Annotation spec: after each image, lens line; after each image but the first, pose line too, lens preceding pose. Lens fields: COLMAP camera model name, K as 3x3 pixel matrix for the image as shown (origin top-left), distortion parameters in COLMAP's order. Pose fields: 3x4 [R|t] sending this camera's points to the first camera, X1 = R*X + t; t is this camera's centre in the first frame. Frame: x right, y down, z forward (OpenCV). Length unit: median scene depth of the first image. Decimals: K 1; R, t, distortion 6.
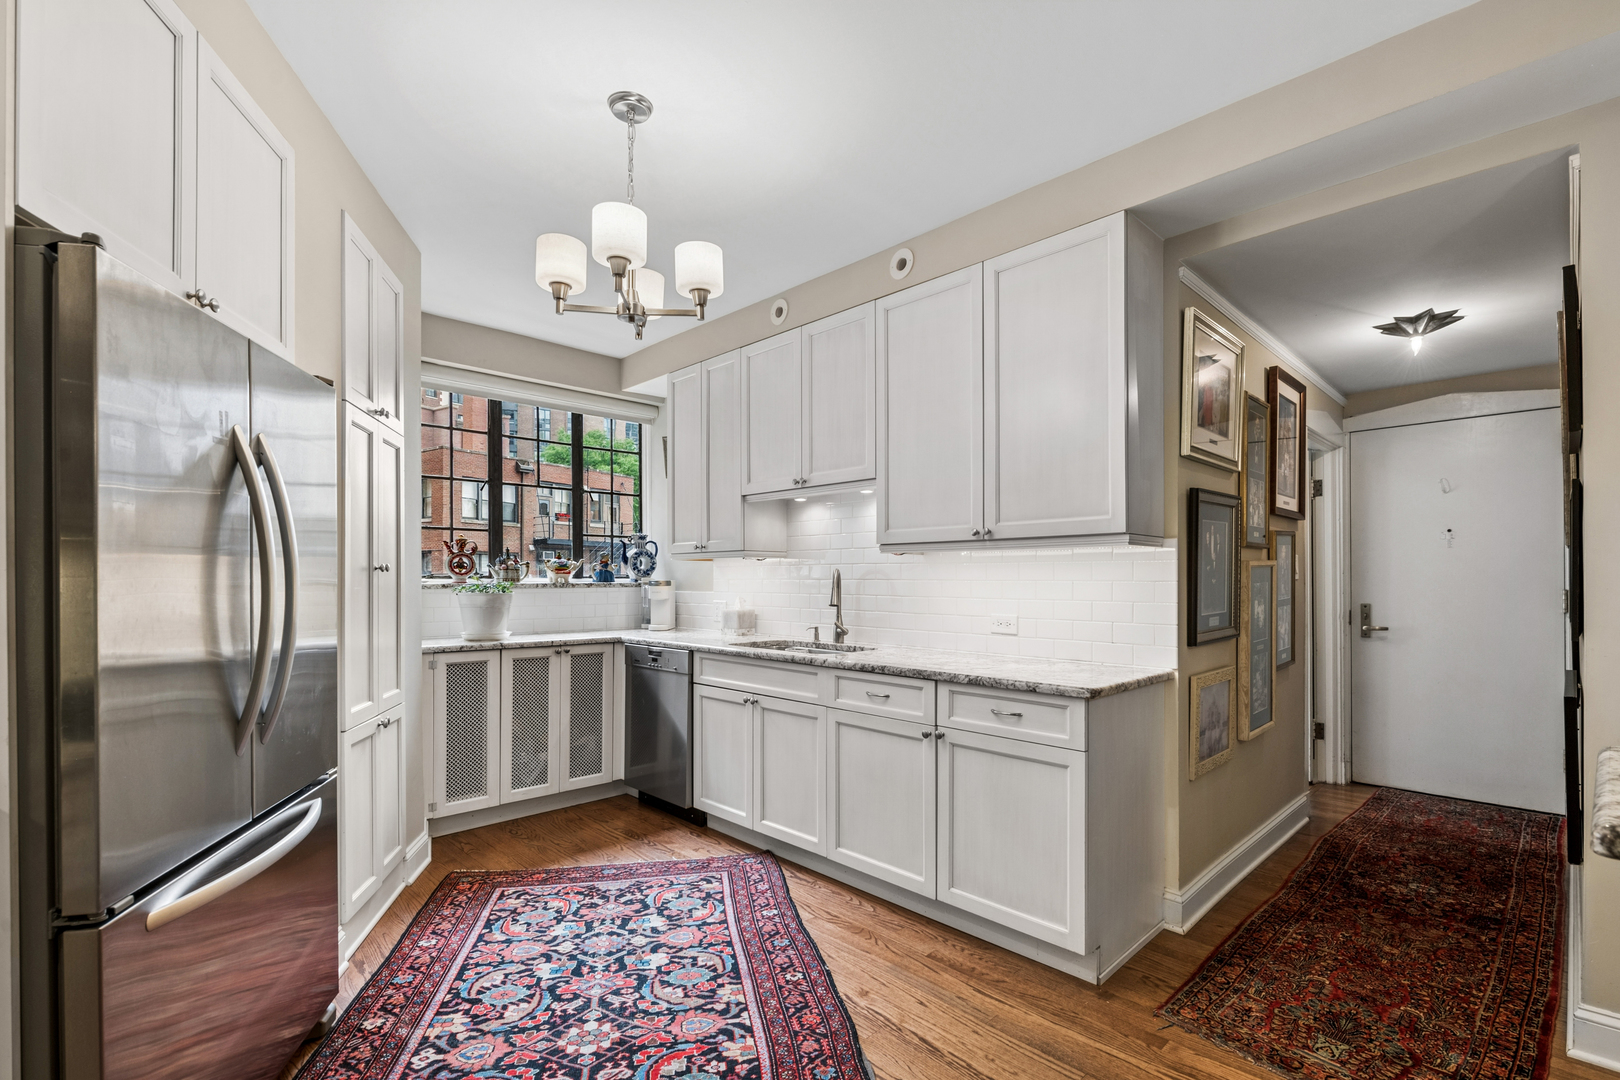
lens RADIAL K [[725.6, 0, 816.1], [0, 725.6, 579.4], [0, 0, 1]] dist [0.004677, -0.005215]
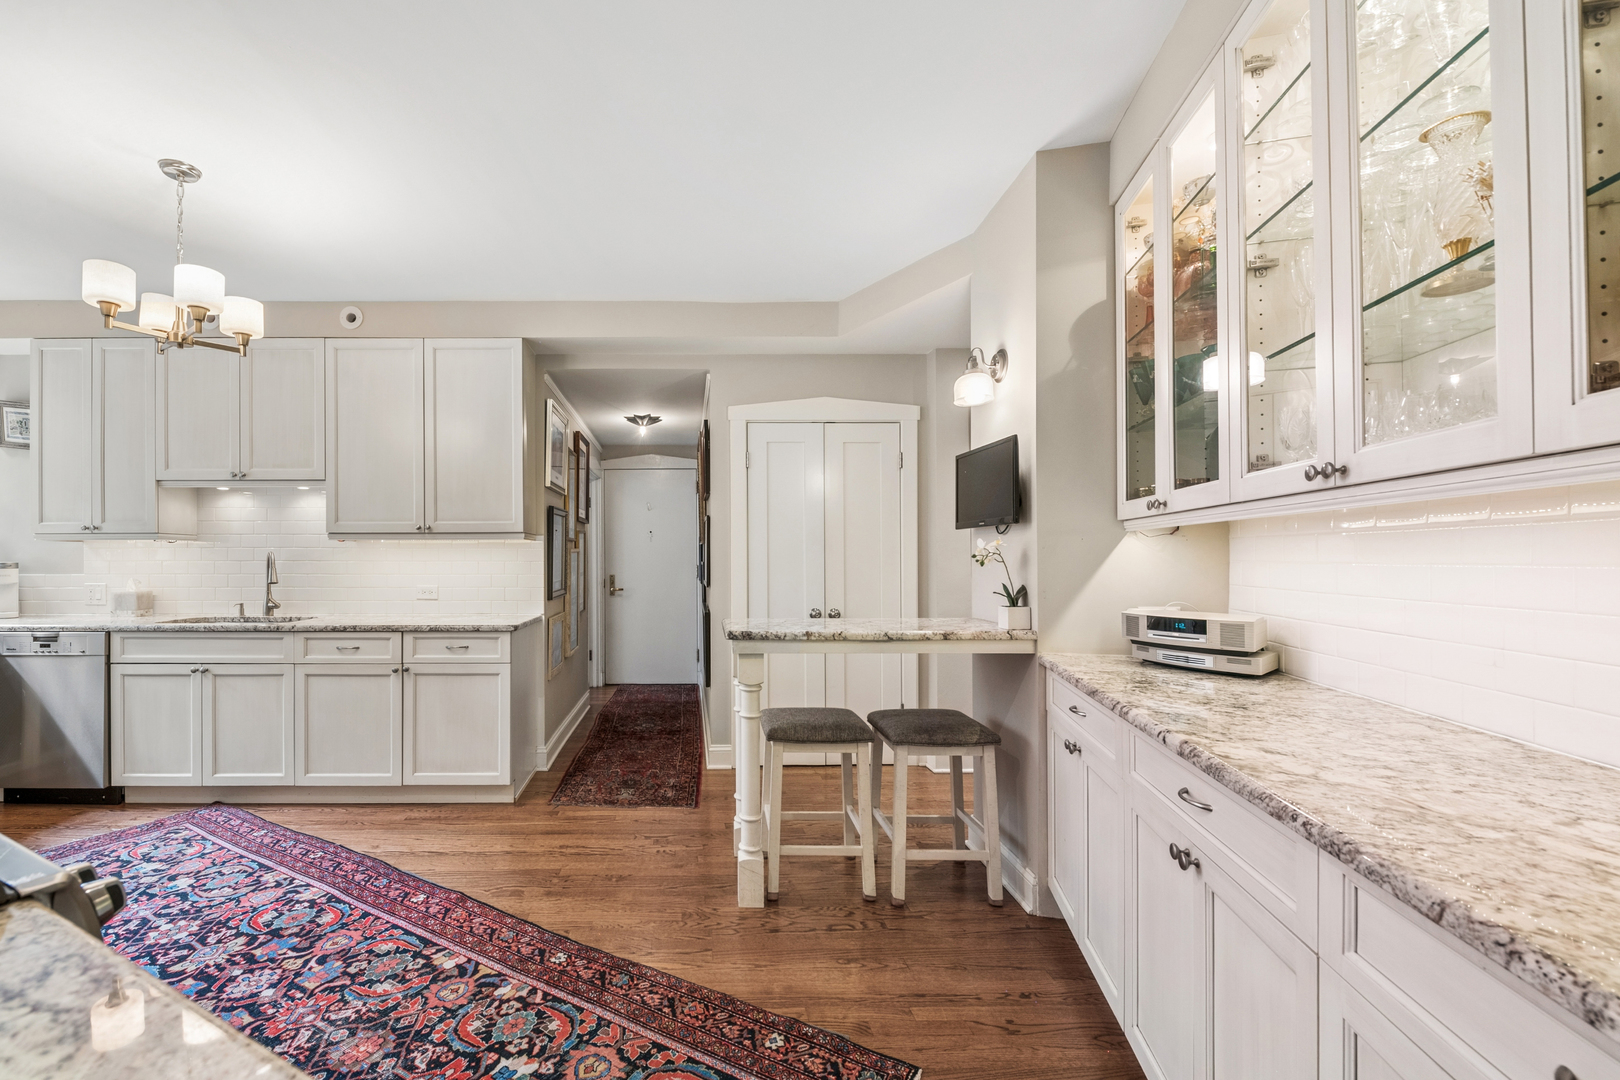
lens RADIAL K [[690.3, 0, 805.9], [0, 690.3, 551.9], [0, 0, 1]] dist [0.014576, -0.000057]
pose [[0.558341, 0.008502, 0.829568, -0.486782], [0.001047, 0.999939, -0.010953, -0.001478], [-0.829611, 0.006984, 0.558299, -0.390217]]
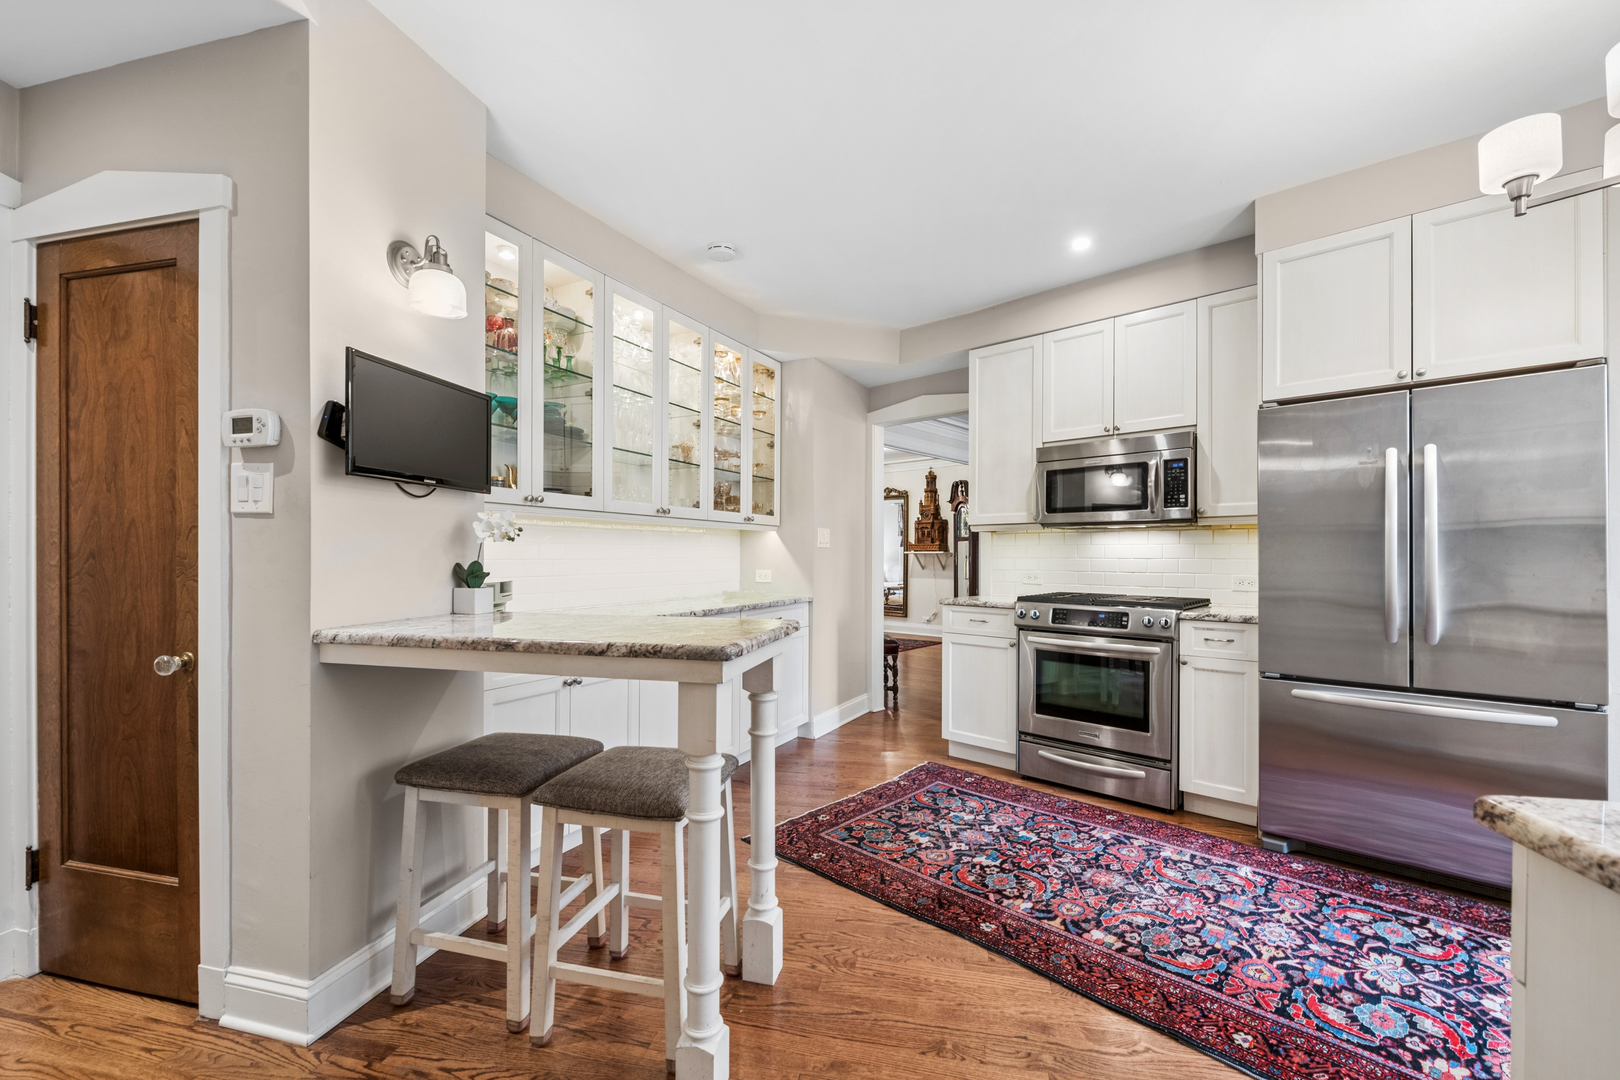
lens RADIAL K [[690.3, 0, 805.9], [0, 690.3, 551.9], [0, 0, 1]] dist [0.014576, -0.000057]
pose [[-0.828958, -0.001760, -0.559307, 0.664885], [-0.002813, 0.999996, 0.001021, 0.030159], [0.559303, 0.002420, -0.828960, 0.864397]]
